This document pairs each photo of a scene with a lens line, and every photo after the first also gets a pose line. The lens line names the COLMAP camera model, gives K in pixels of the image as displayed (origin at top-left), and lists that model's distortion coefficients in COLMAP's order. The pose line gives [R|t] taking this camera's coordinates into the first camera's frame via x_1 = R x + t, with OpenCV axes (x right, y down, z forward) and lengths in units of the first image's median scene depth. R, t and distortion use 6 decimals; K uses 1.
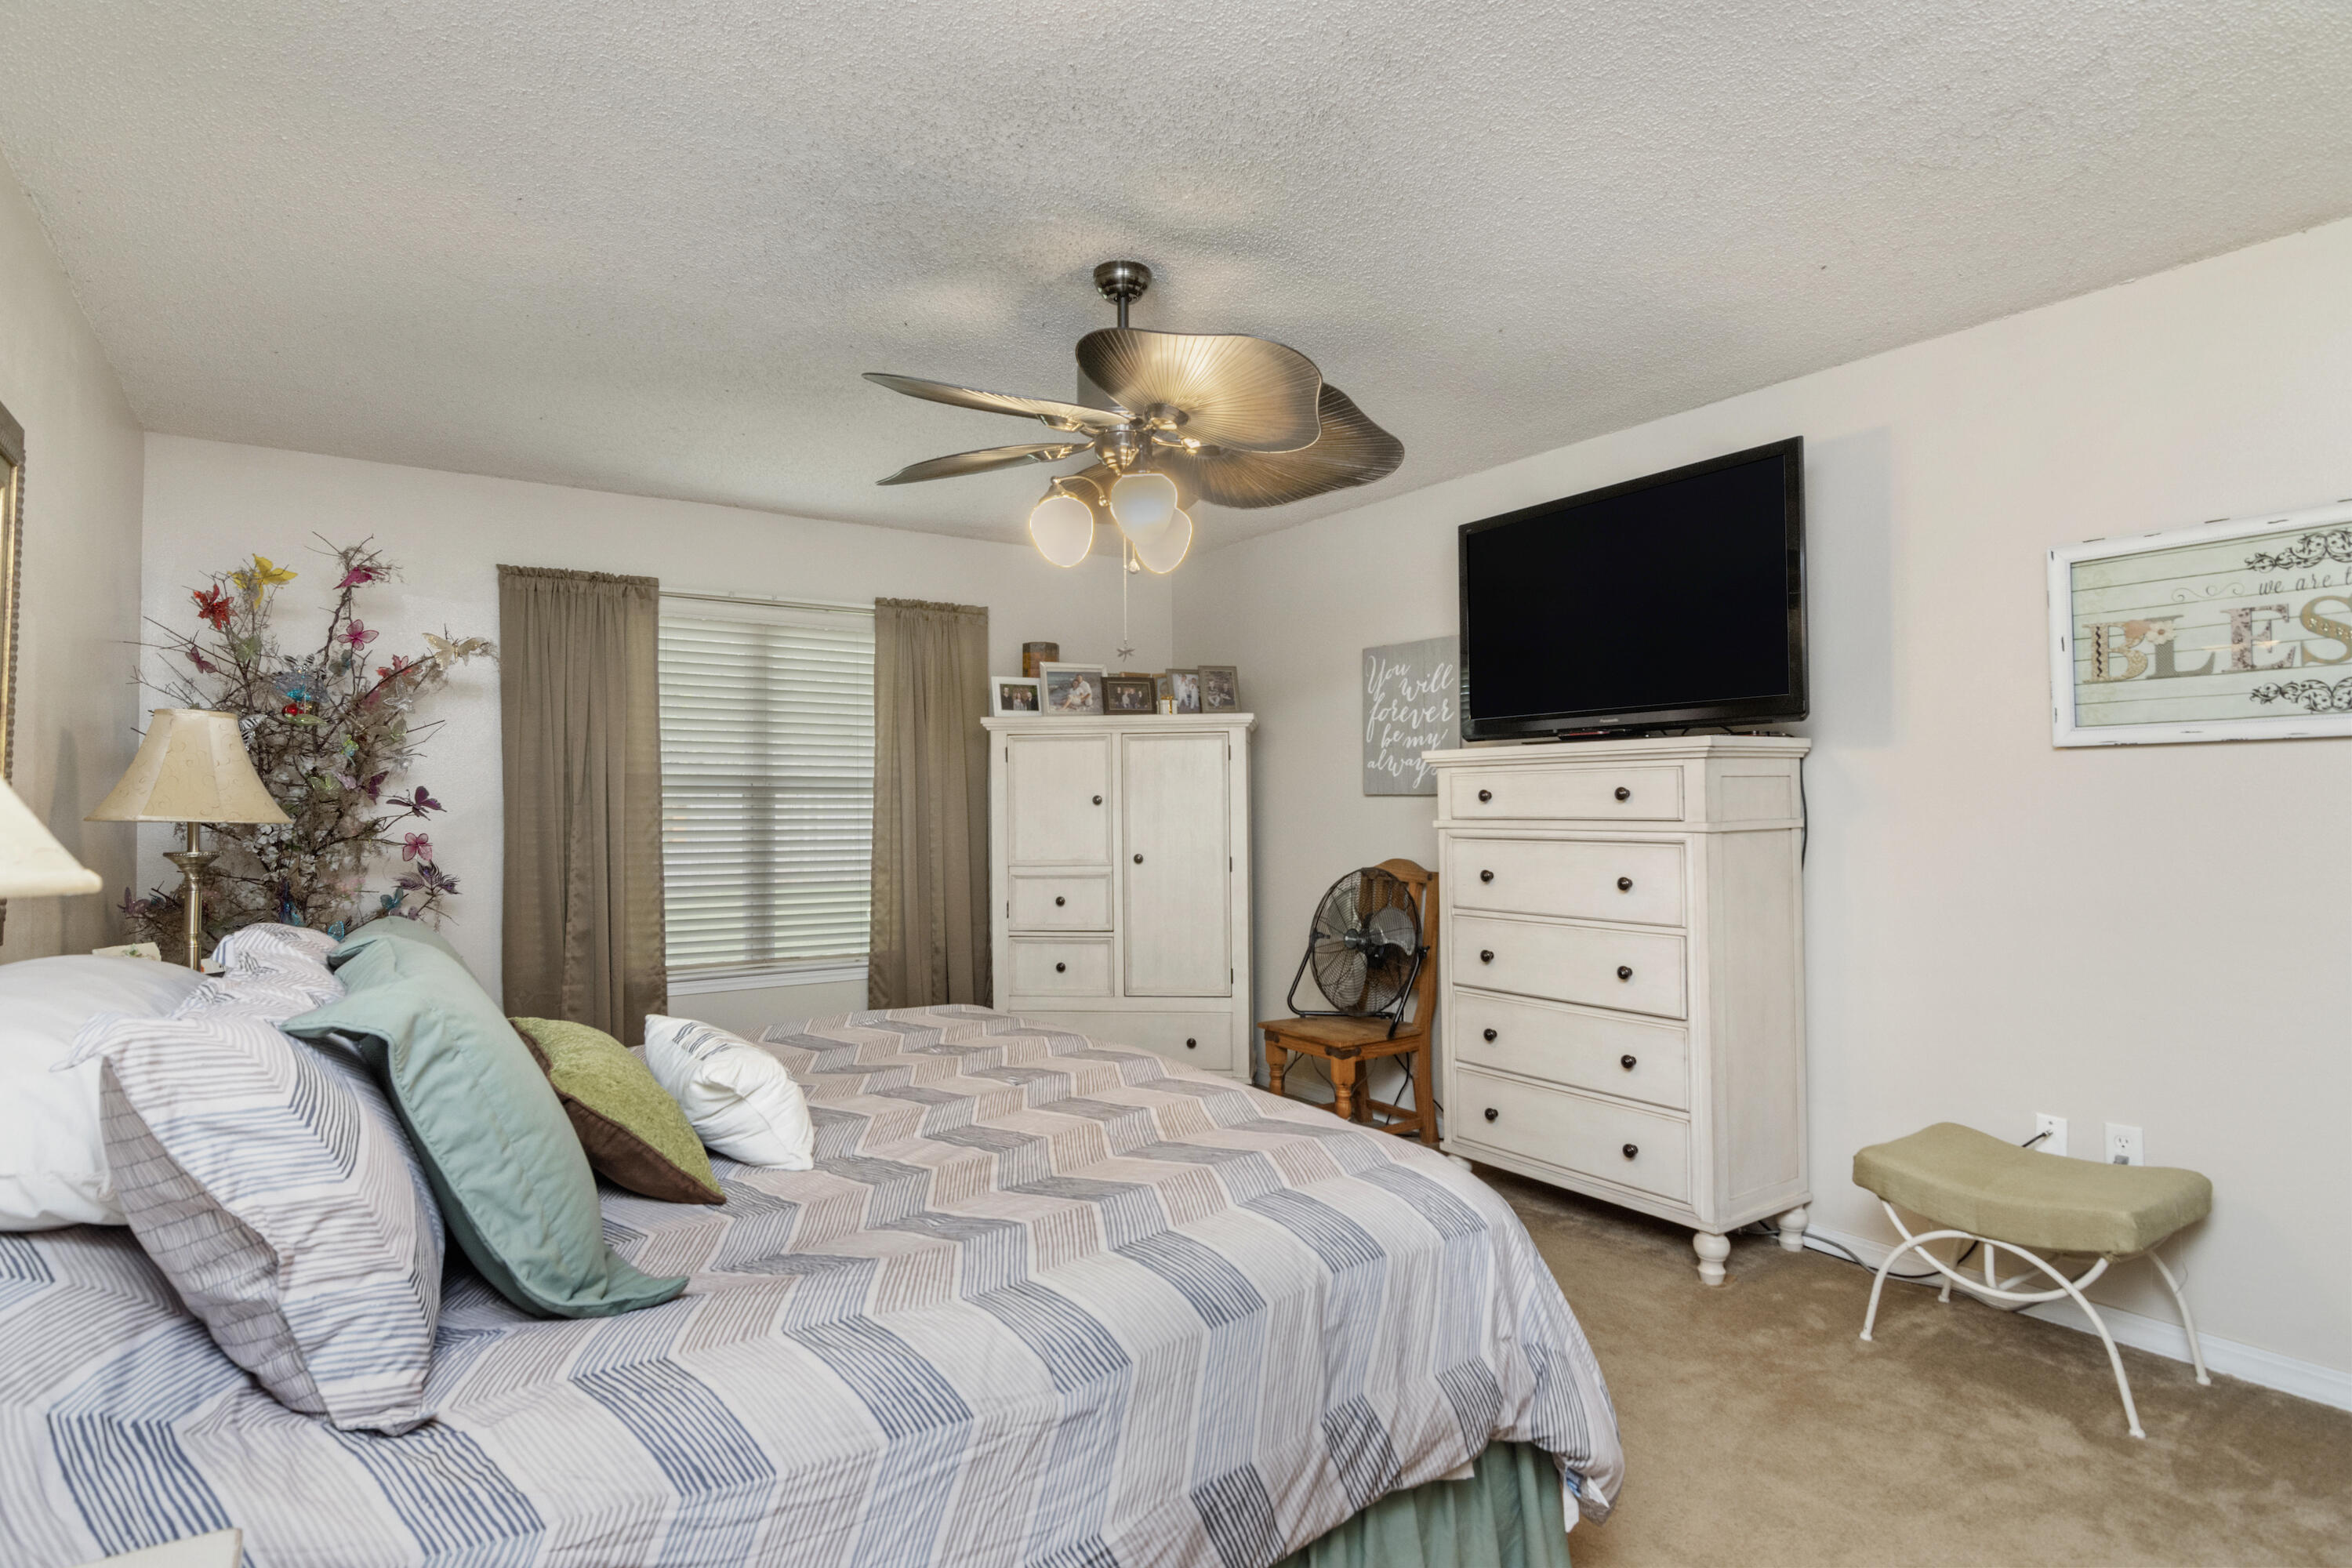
lens RADIAL K [[1296.0, 0, 1185.0], [0, 1296.0, 758.6], [0, 0, 1]] dist [-0.004030, 0.000317]
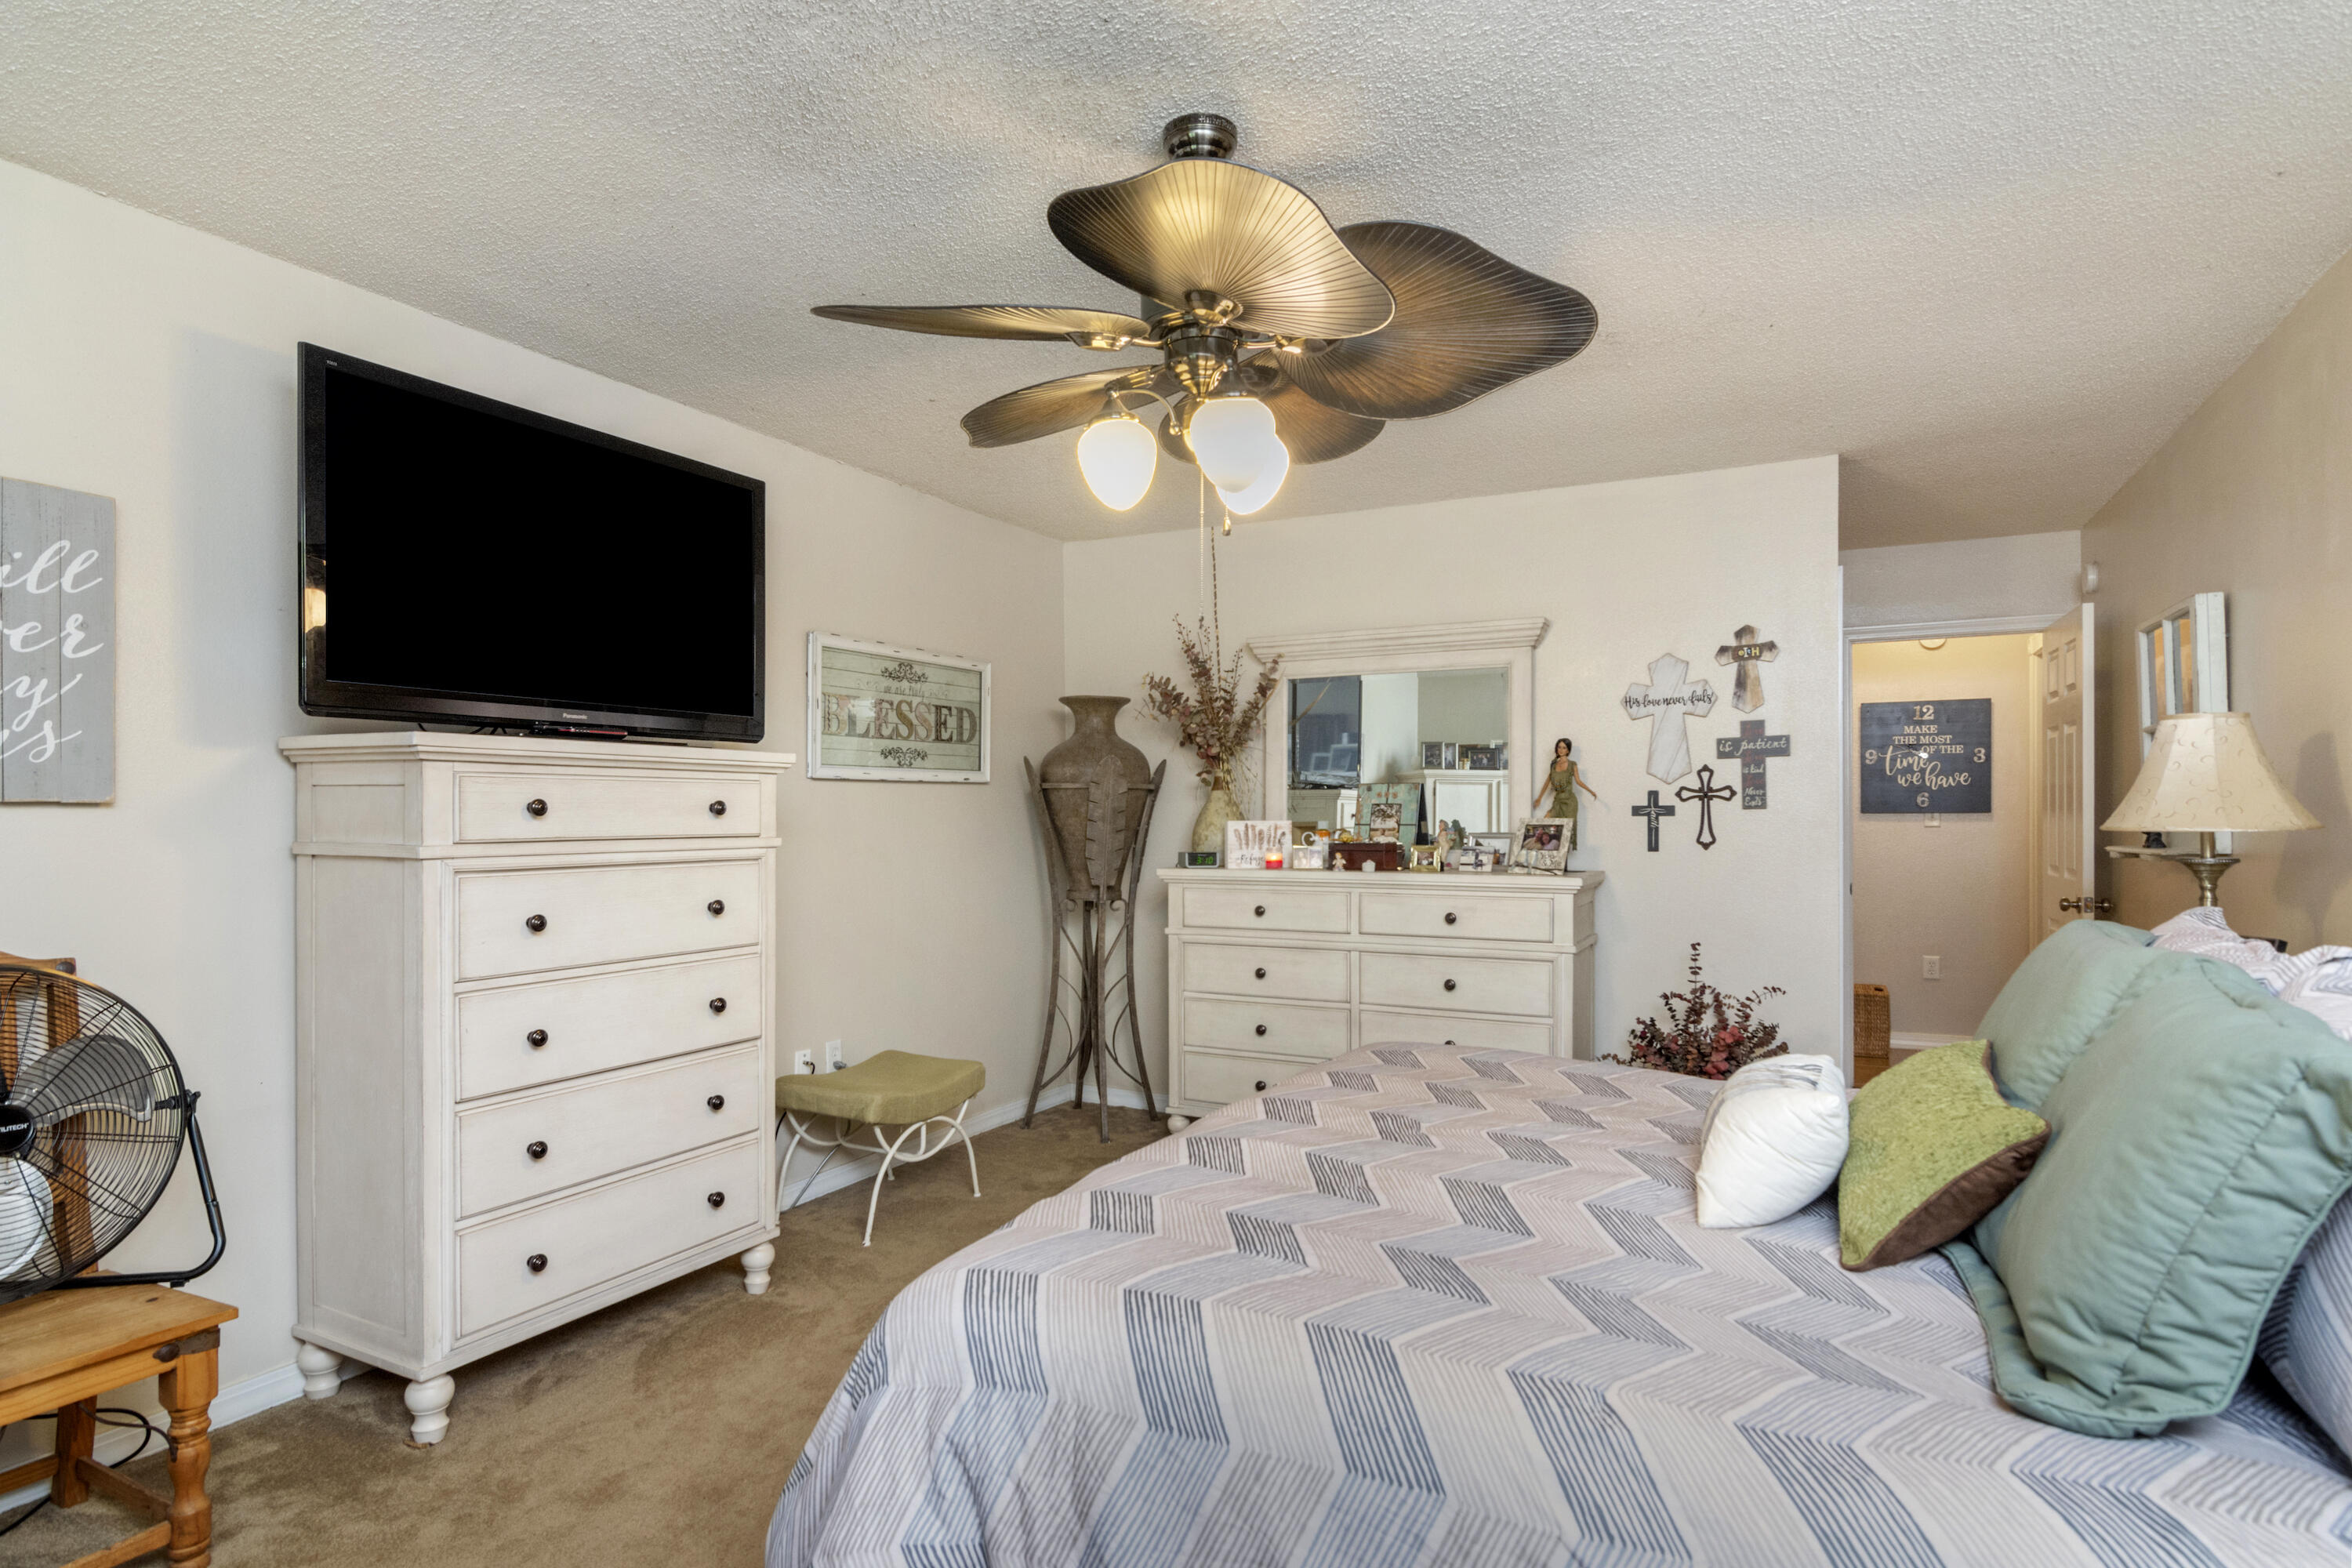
lens RADIAL K [[1296.0, 0, 1185.0], [0, 1296.0, 758.6], [0, 0, 1]] dist [-0.004030, 0.000317]
pose [[-0.525006, 0.037040, 0.850292, -0.639225], [-0.032557, 0.997447, -0.063552, 0.041509], [-0.850476, -0.061048, -0.522460, 1.257152]]
